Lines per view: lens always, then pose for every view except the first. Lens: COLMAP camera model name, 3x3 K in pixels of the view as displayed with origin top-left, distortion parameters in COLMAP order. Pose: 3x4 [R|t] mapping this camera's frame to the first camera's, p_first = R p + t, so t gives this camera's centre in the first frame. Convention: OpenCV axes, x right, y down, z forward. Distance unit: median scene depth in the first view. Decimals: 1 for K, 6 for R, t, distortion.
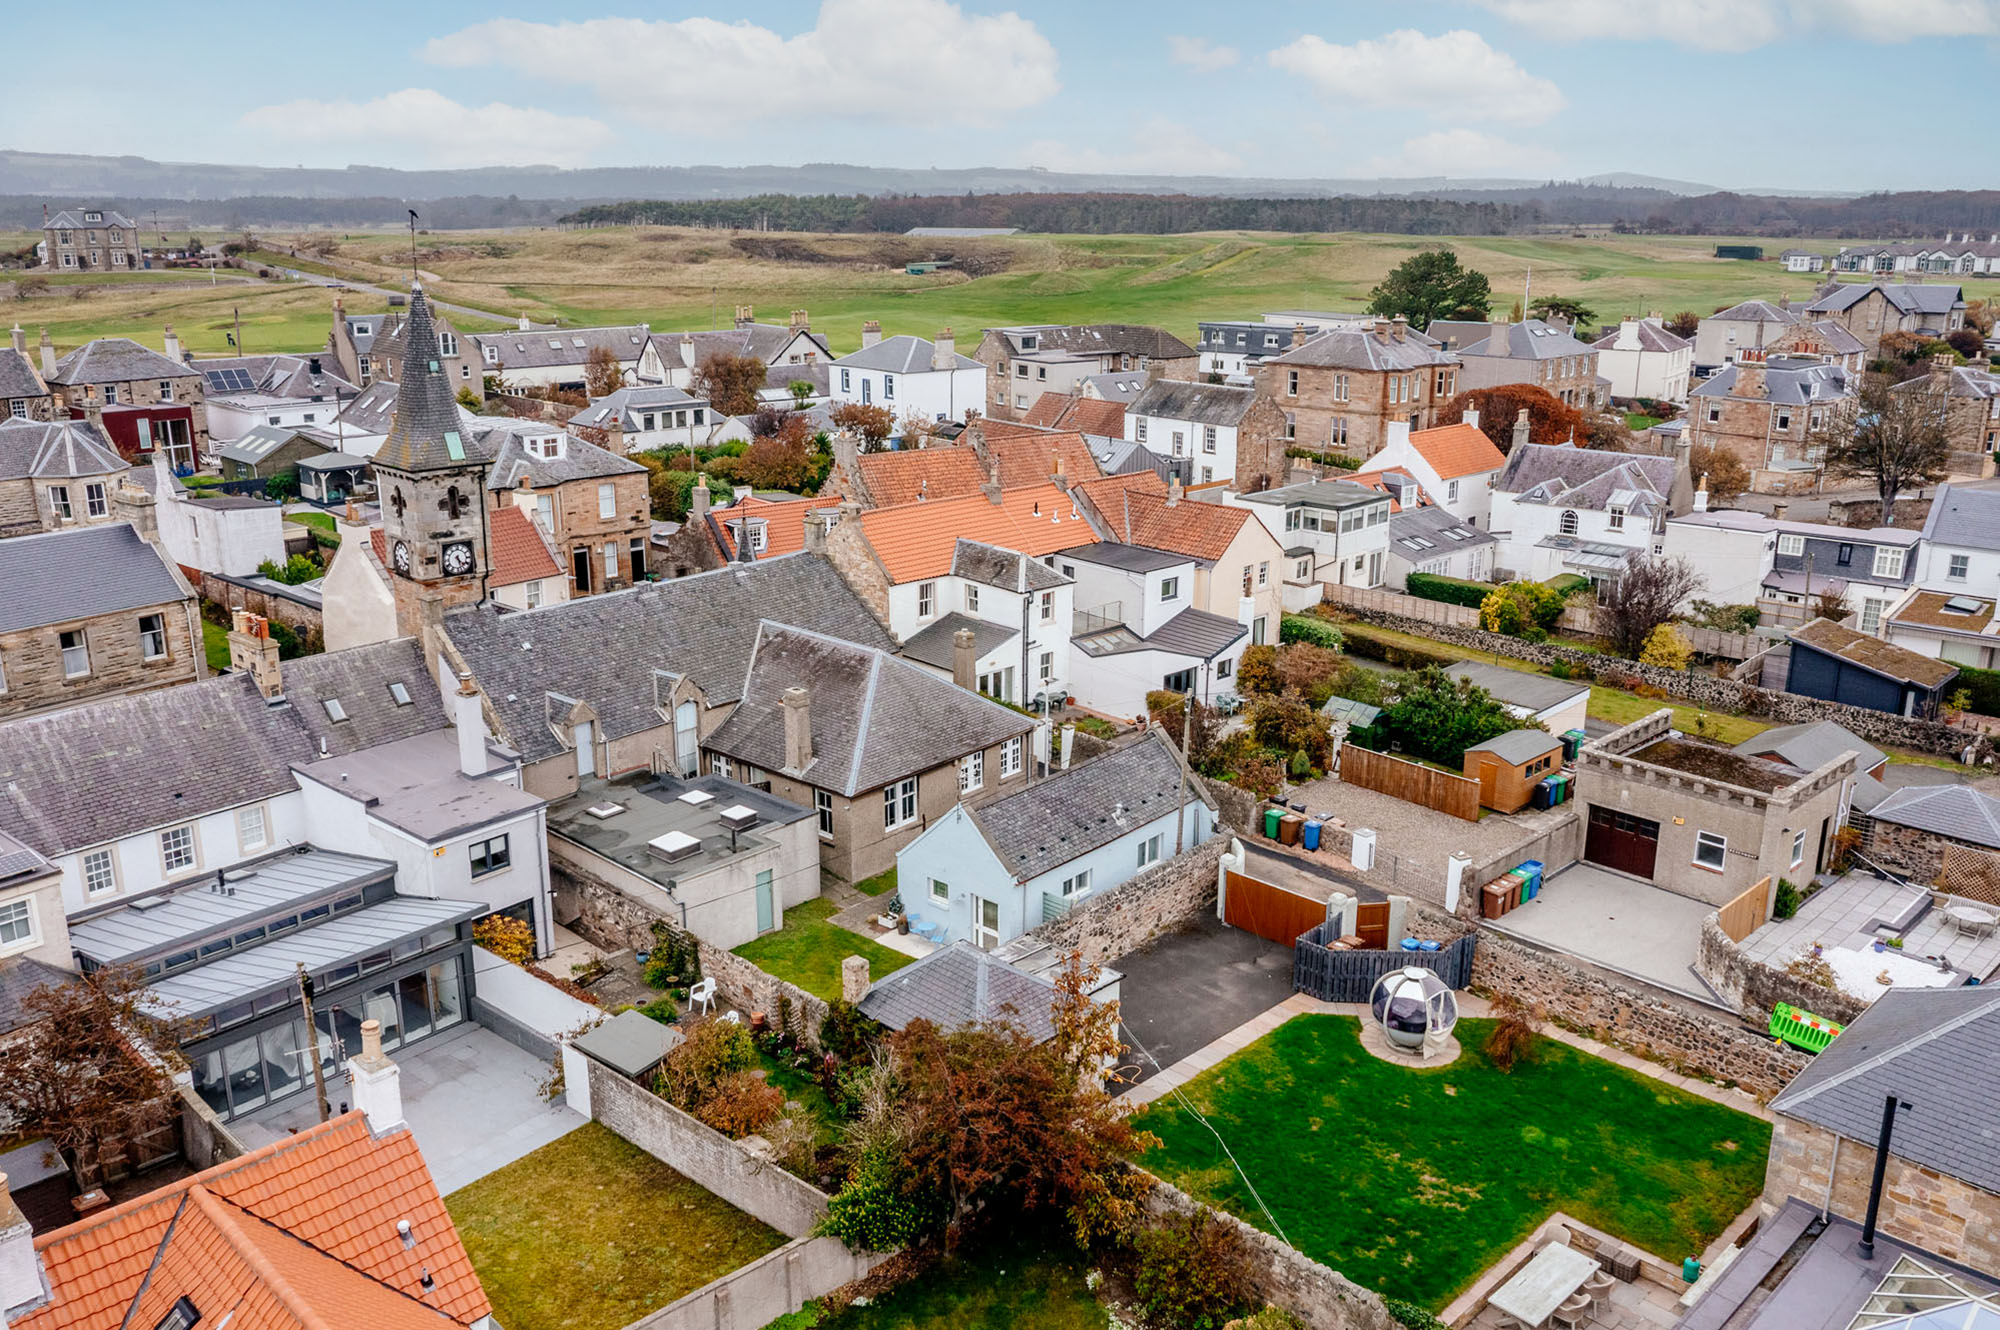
lens RADIAL K [[1571.0, 0, 1003.1], [0, 1571.0, 660.6], [0, 0, 1]] dist [-0.013894, 0.004122]
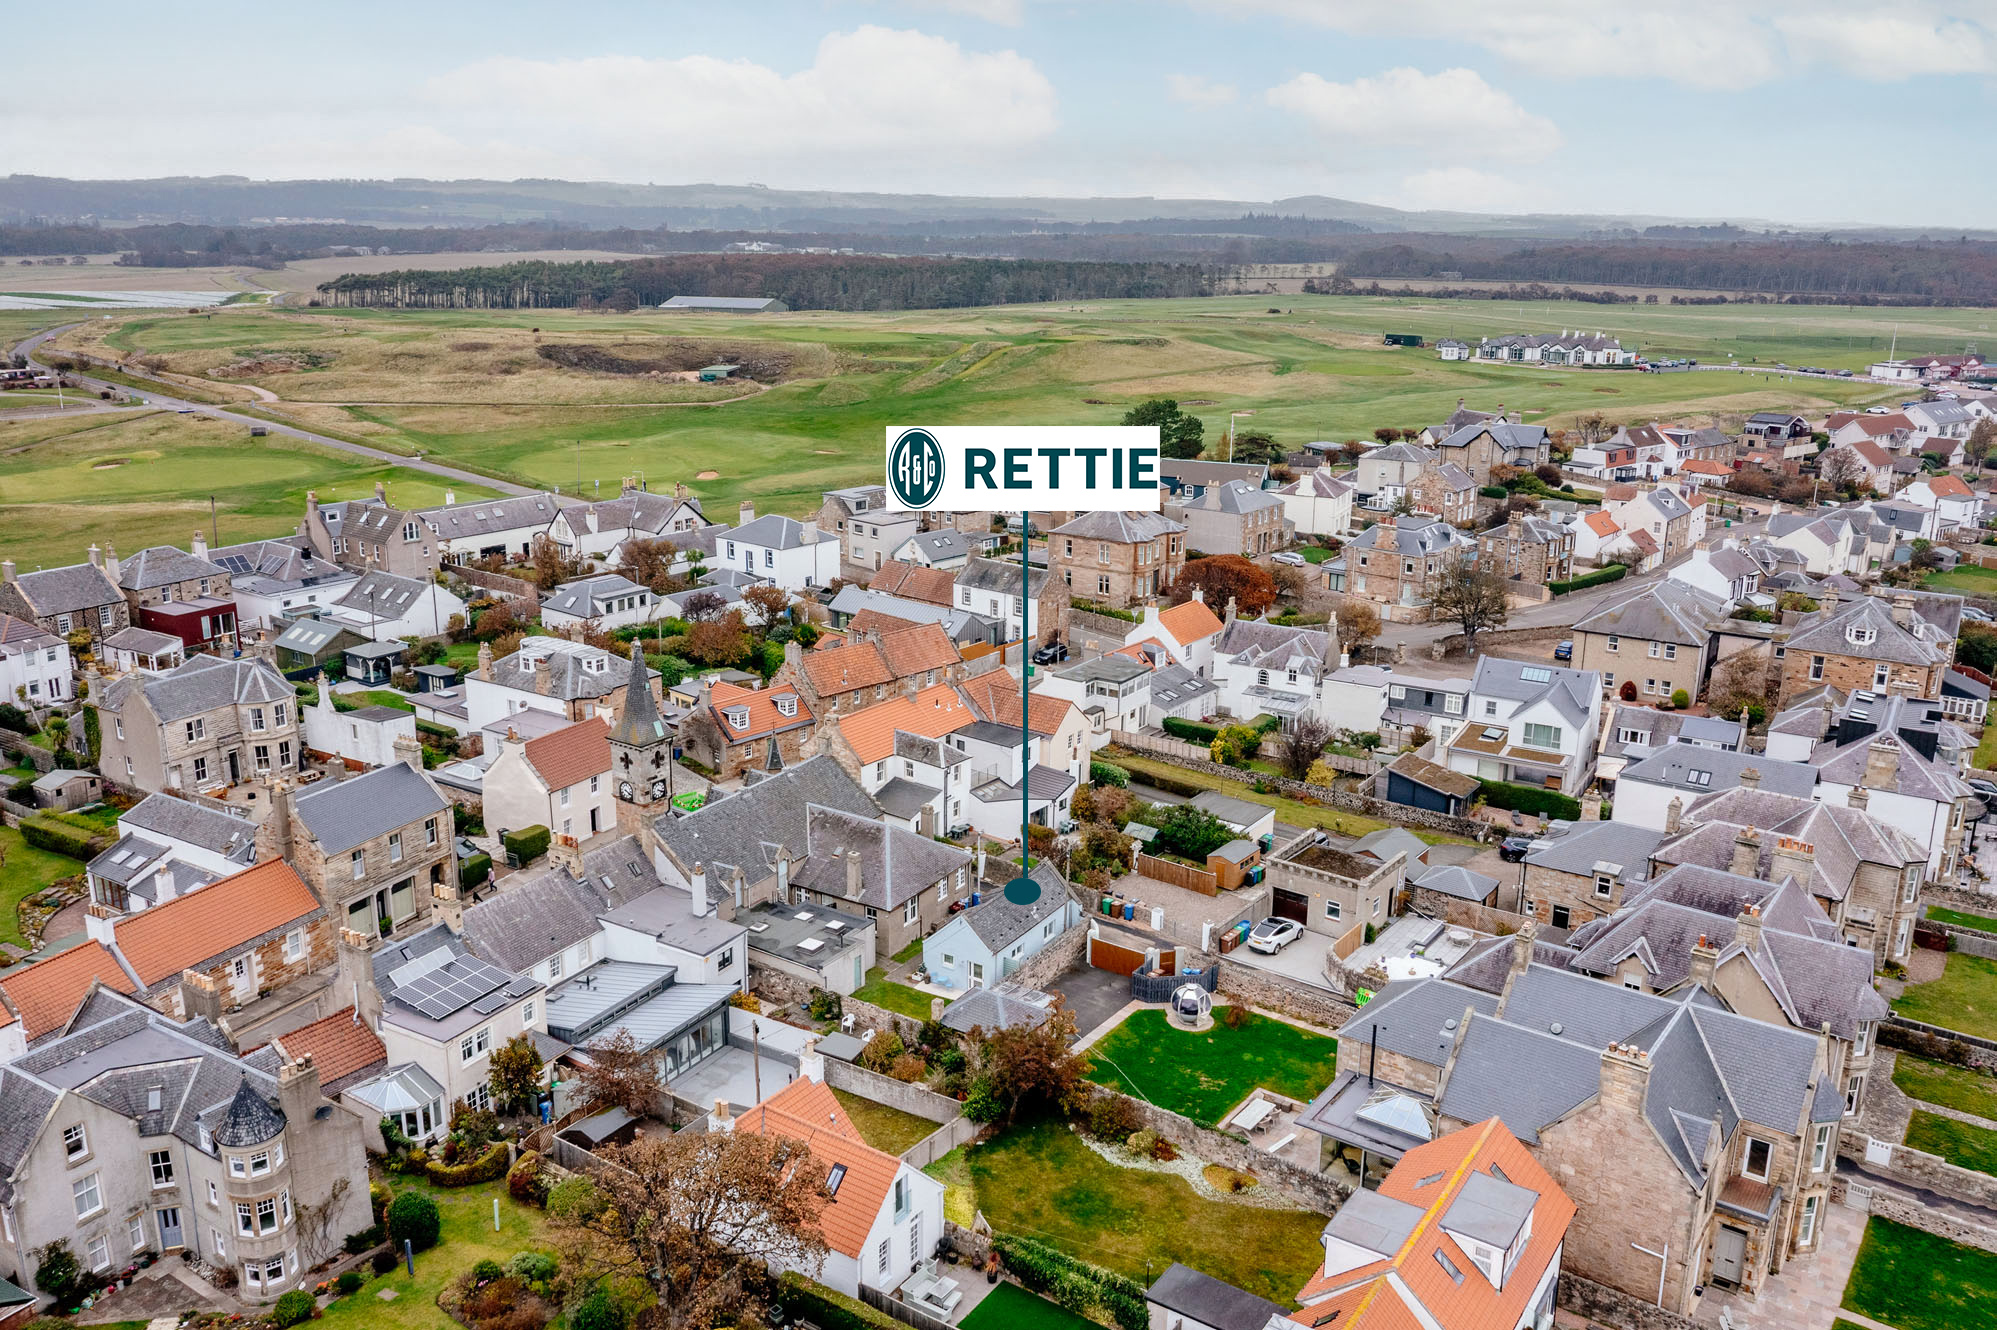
lens RADIAL K [[1568.6, 0, 994.7], [0, 1568.6, 664.4], [0, 0, 1]] dist [-0.013894, 0.004122]
pose [[0.985950, -0.038771, 0.162481, -0.200350], [0.039353, 0.999225, -0.000367, -0.150528], [-0.162341, 0.006756, 0.986712, -0.642437]]
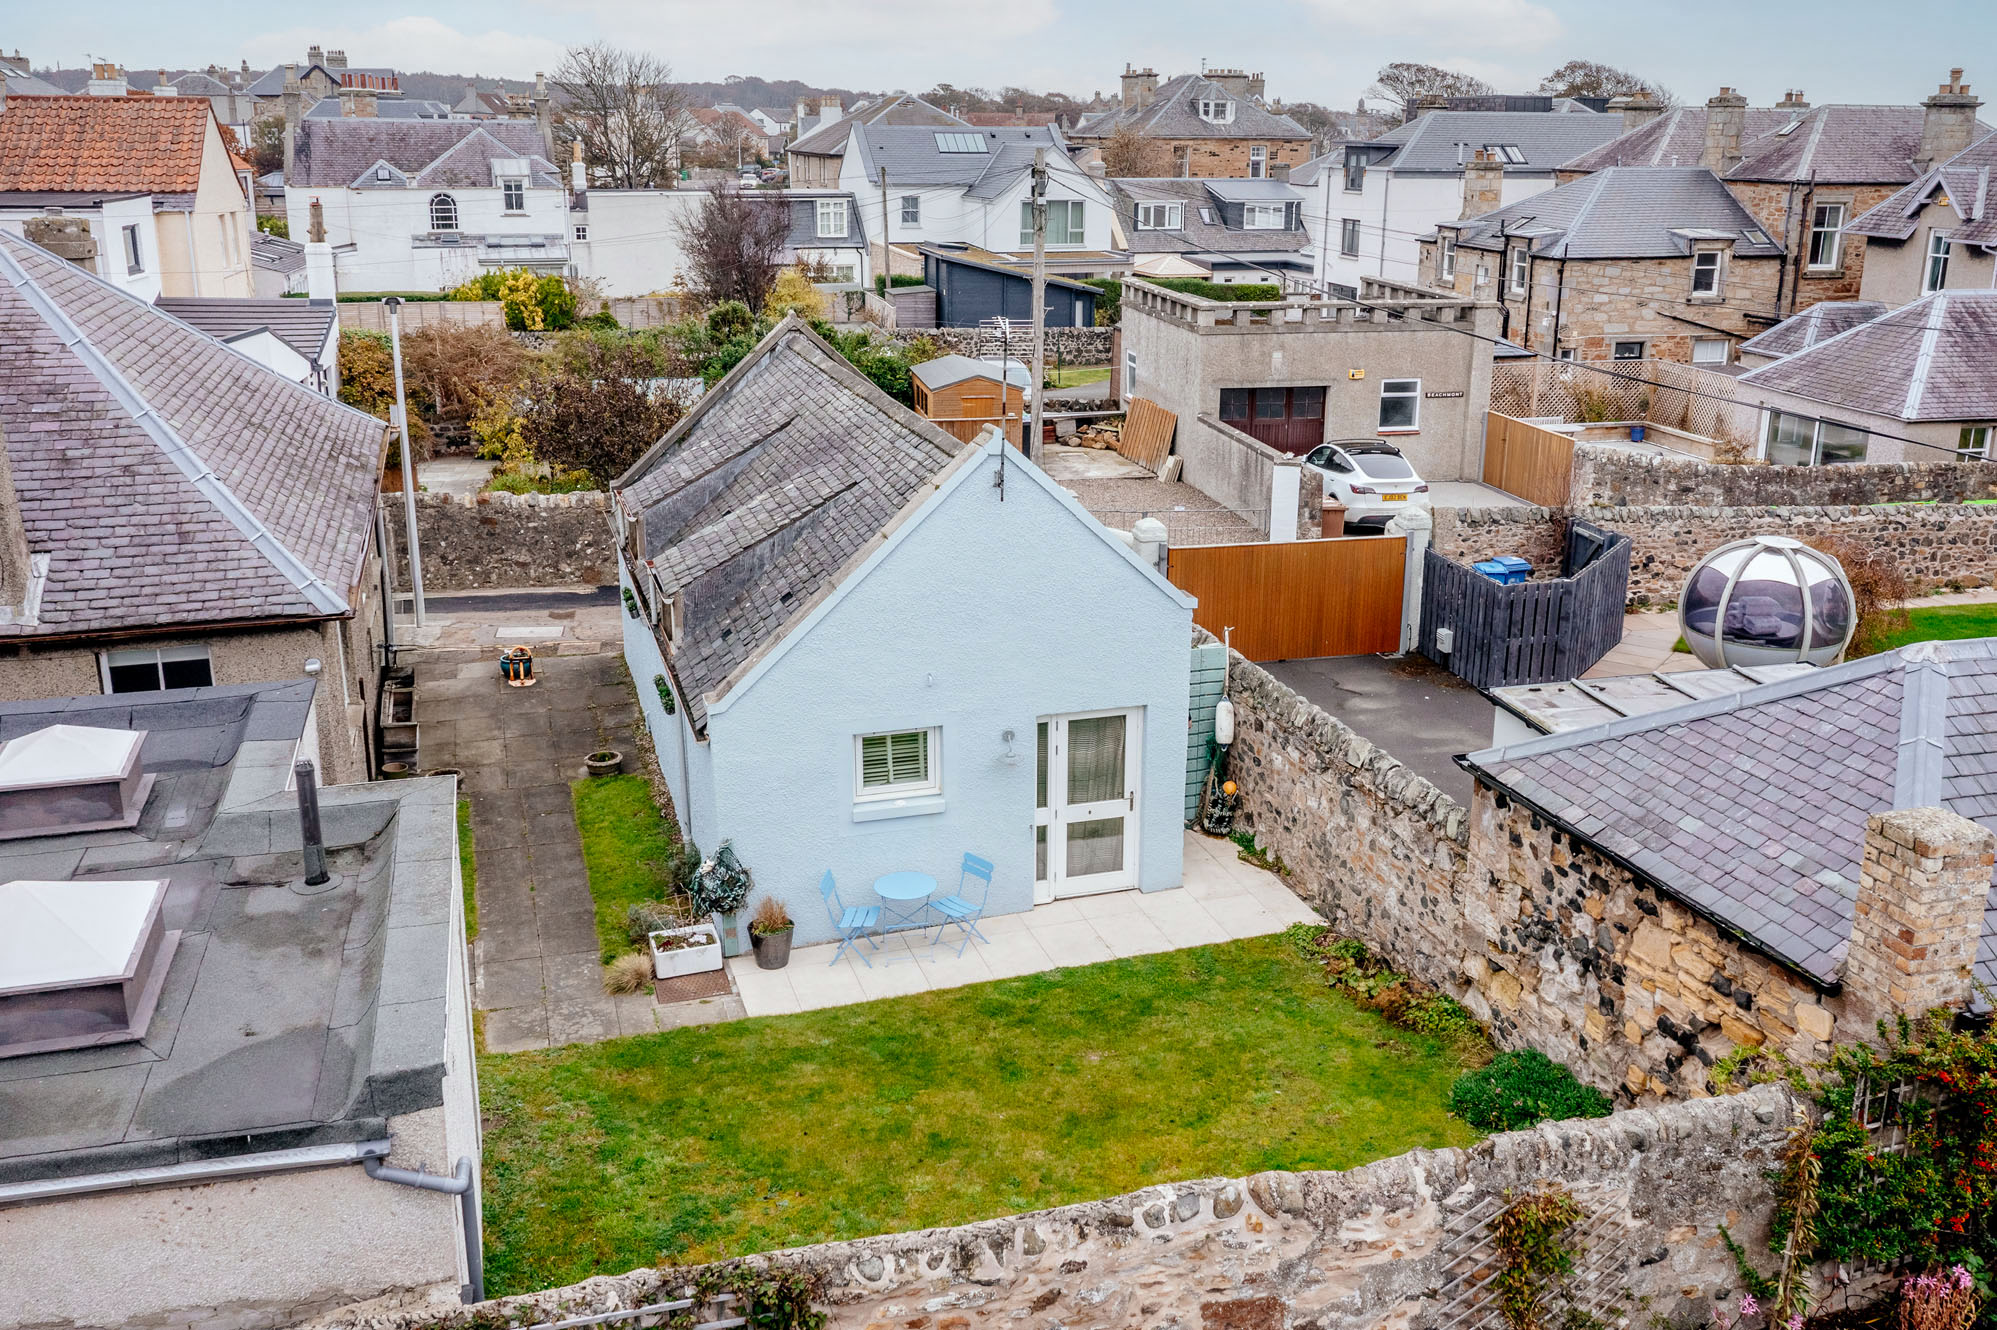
lens RADIAL K [[1666.6, 0, 1015.2], [0, 1666.6, 654.5], [0, 0, 1]] dist [-0.004367, -0.007633]
pose [[0.513868, -0.251747, 0.820100, -0.208250], [0.226529, 0.961861, 0.153323, 0.057251], [-0.827420, 0.106989, 0.551298, 0.565401]]
